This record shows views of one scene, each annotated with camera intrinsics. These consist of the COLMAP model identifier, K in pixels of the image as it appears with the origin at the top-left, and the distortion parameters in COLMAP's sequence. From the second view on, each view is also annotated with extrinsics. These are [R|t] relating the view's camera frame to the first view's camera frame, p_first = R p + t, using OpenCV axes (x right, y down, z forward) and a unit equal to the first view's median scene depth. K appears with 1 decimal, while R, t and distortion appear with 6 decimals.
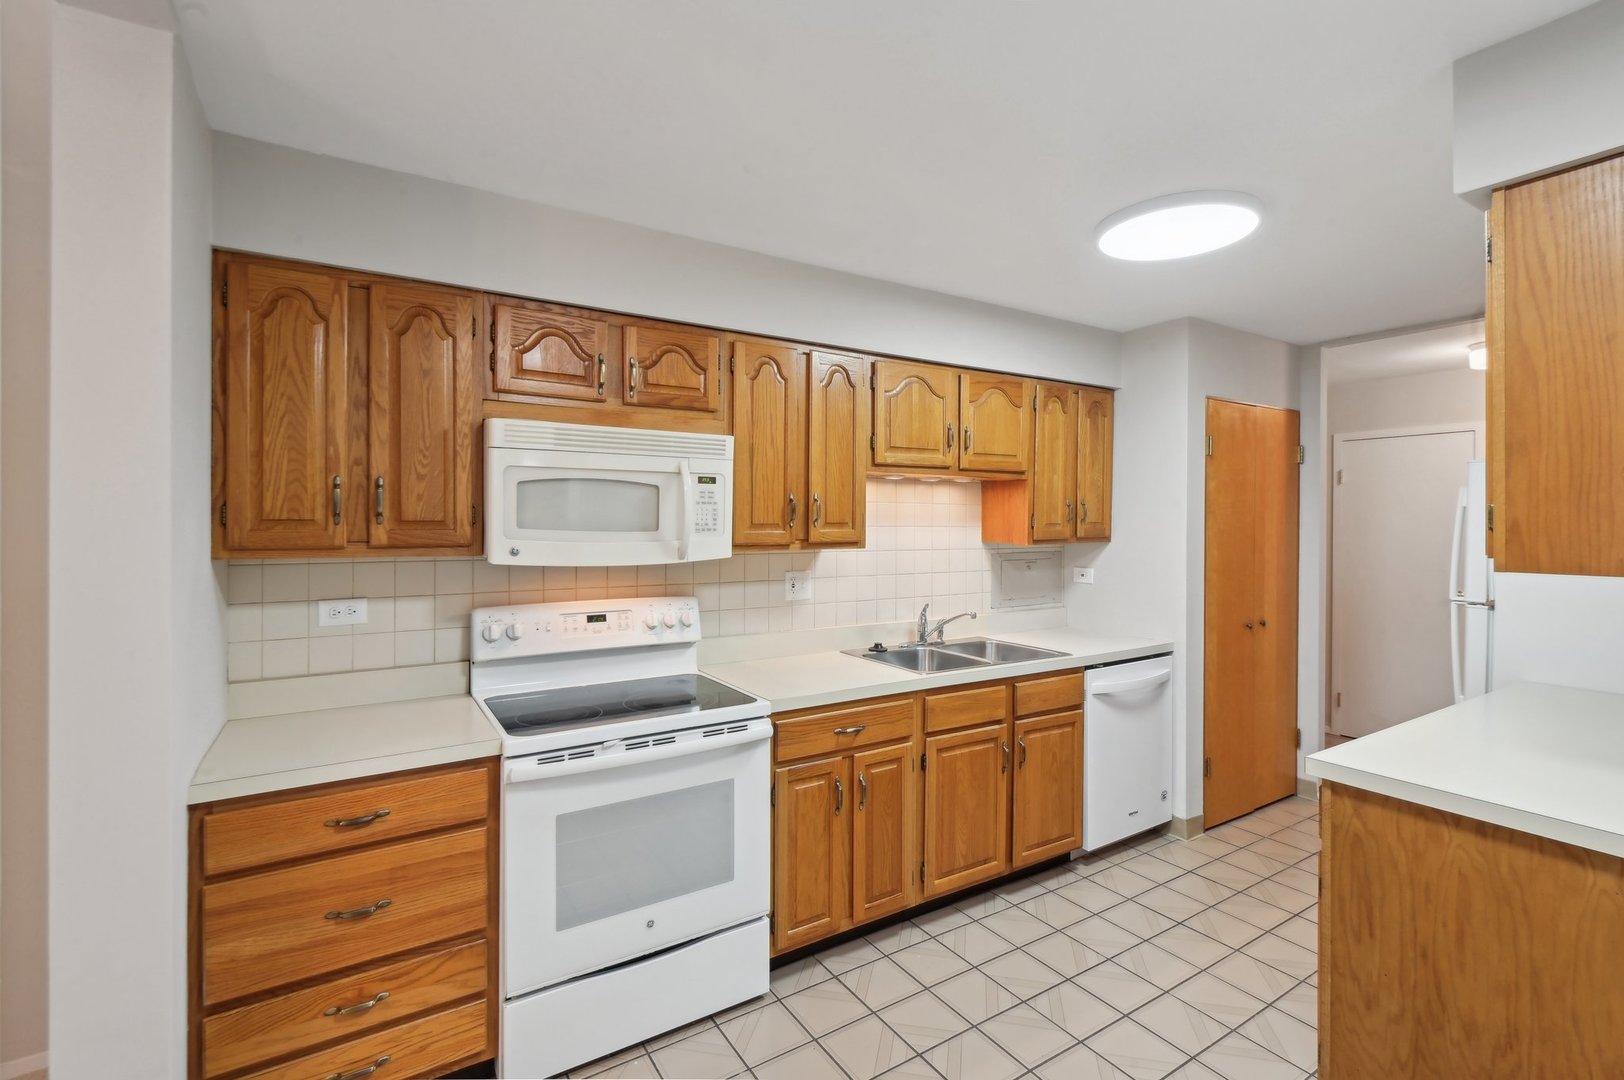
lens RADIAL K [[736.7, 0, 817.9], [0, 736.7, 524.4], [0, 0, 1]] dist [0.010404, -0.003121]
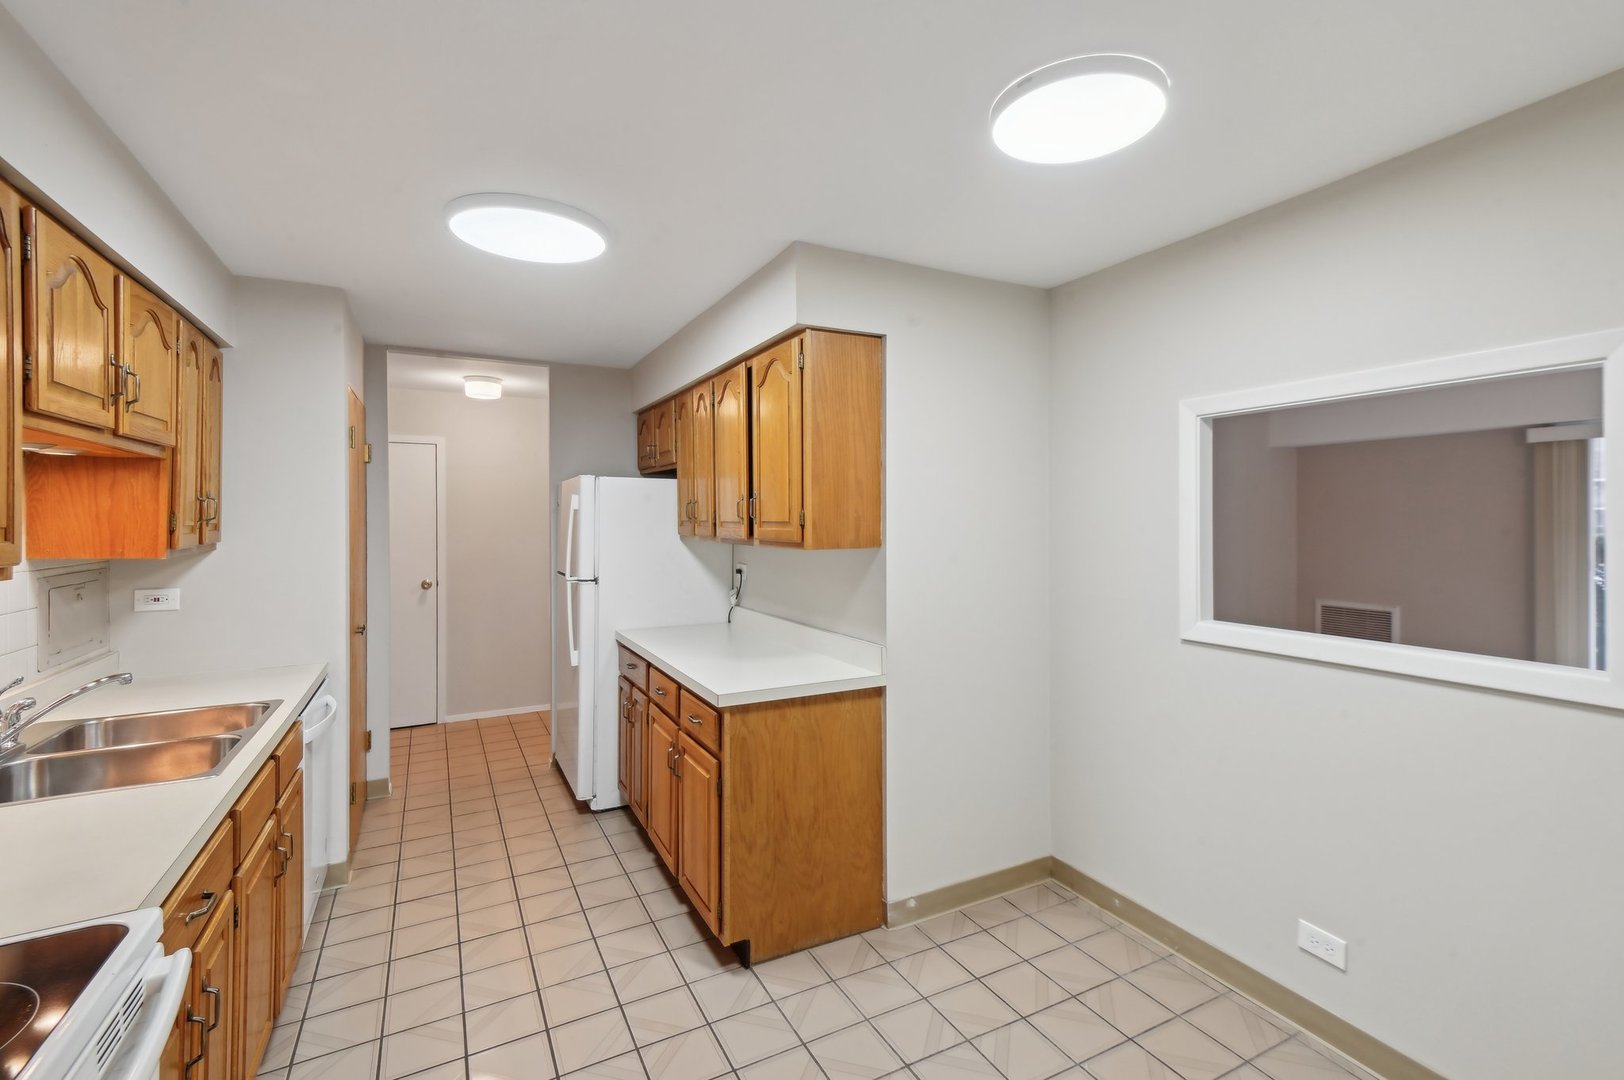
lens RADIAL K [[736.7, 0, 841.3], [0, 736.7, 516.0], [0, 0, 1]] dist [0.010404, -0.003121]
pose [[0.066912, 0.001968, 0.997757, -0.697536], [0.008874, 0.999957, -0.002567, -0.006094], [-0.997719, 0.009026, 0.066892, 0.718156]]
